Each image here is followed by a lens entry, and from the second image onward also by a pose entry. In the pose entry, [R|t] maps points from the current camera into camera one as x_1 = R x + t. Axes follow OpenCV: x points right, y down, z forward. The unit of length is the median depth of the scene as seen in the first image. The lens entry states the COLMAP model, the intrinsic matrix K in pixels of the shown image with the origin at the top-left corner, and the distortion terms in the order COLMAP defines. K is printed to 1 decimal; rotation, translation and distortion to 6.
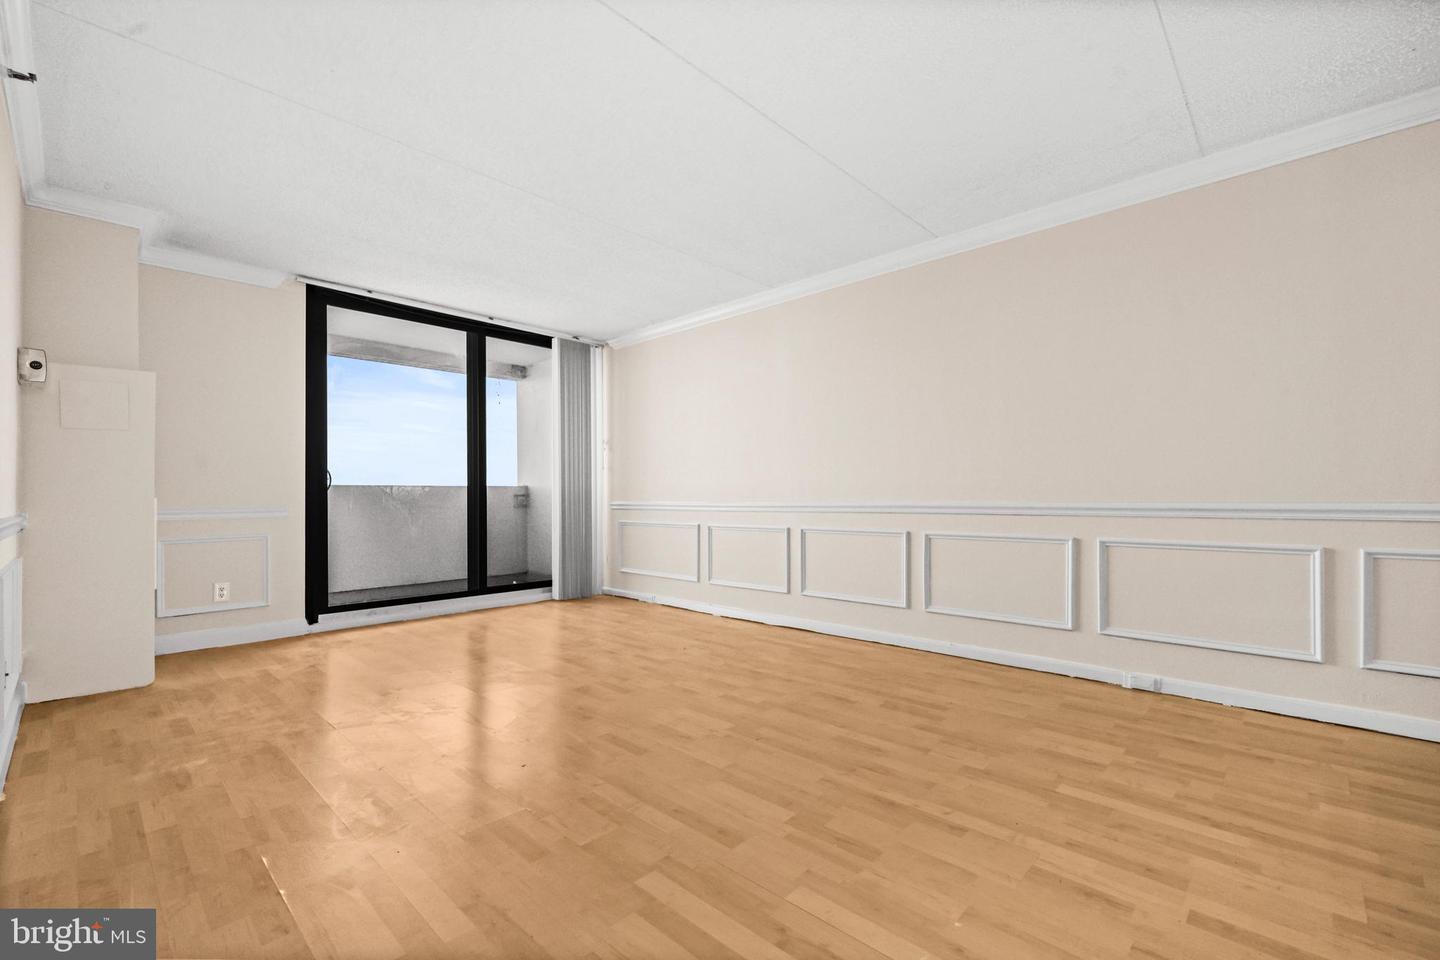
lens RADIAL K [[617.2, 0, 721.8], [0, 617.2, 493.7], [0, 0, 1]] dist [-0.002658, 0.000681]
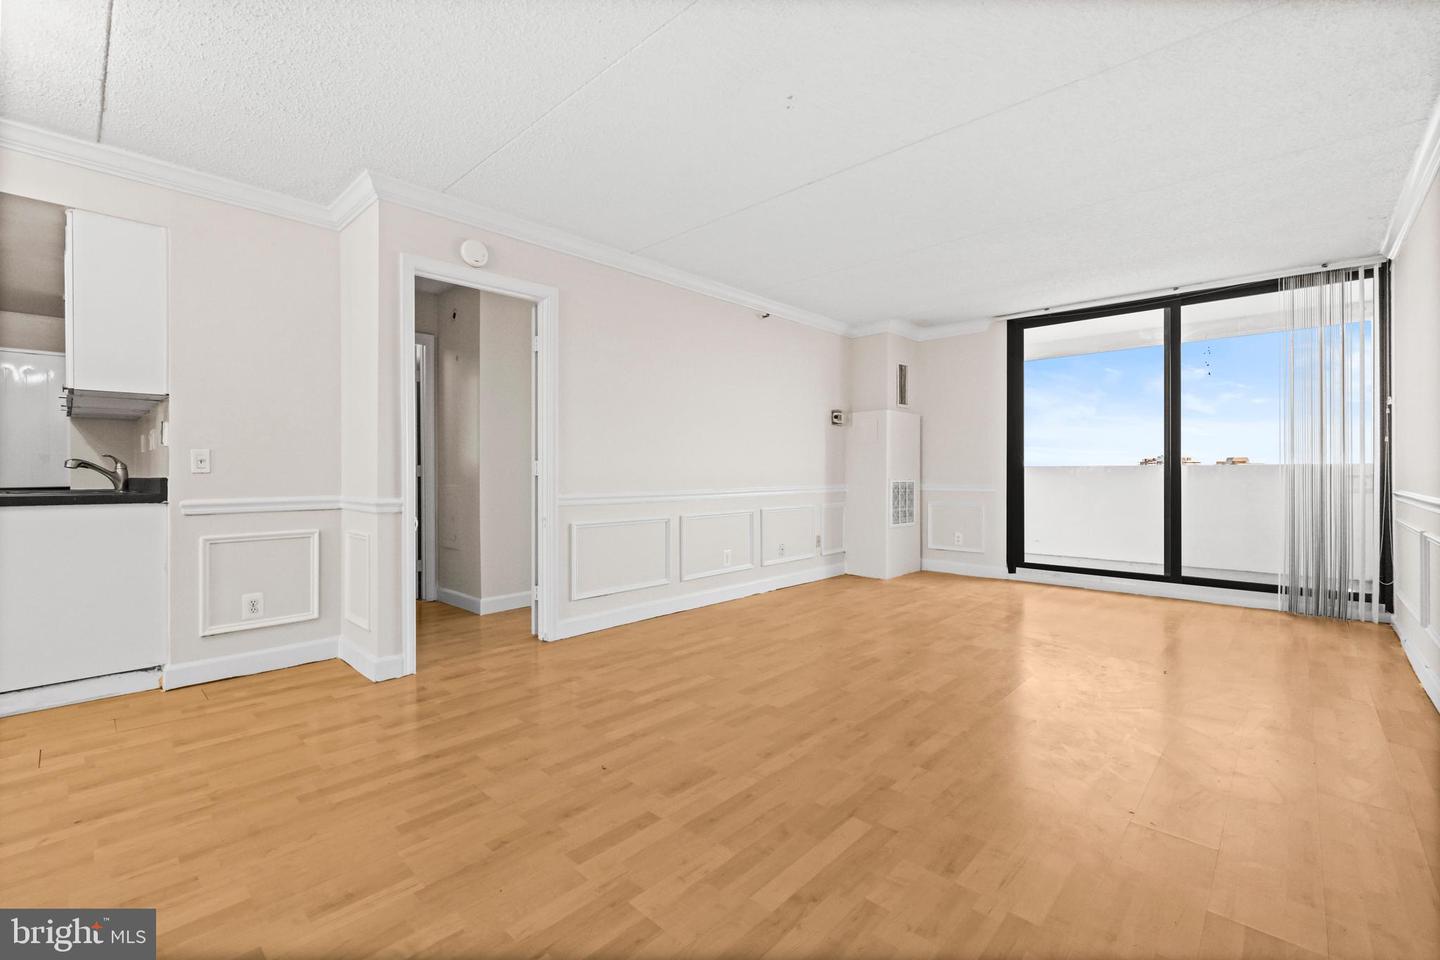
lens RADIAL K [[617.2, 0, 720.3], [0, 617.2, 472.1], [0, 0, 1]] dist [-0.002658, 0.000681]
pose [[-0.001412, 0.005189, -0.999986, 1.139950], [0.008737, 0.999948, 0.005176, -0.034058], [0.999961, -0.008729, -0.001458, 0.627309]]
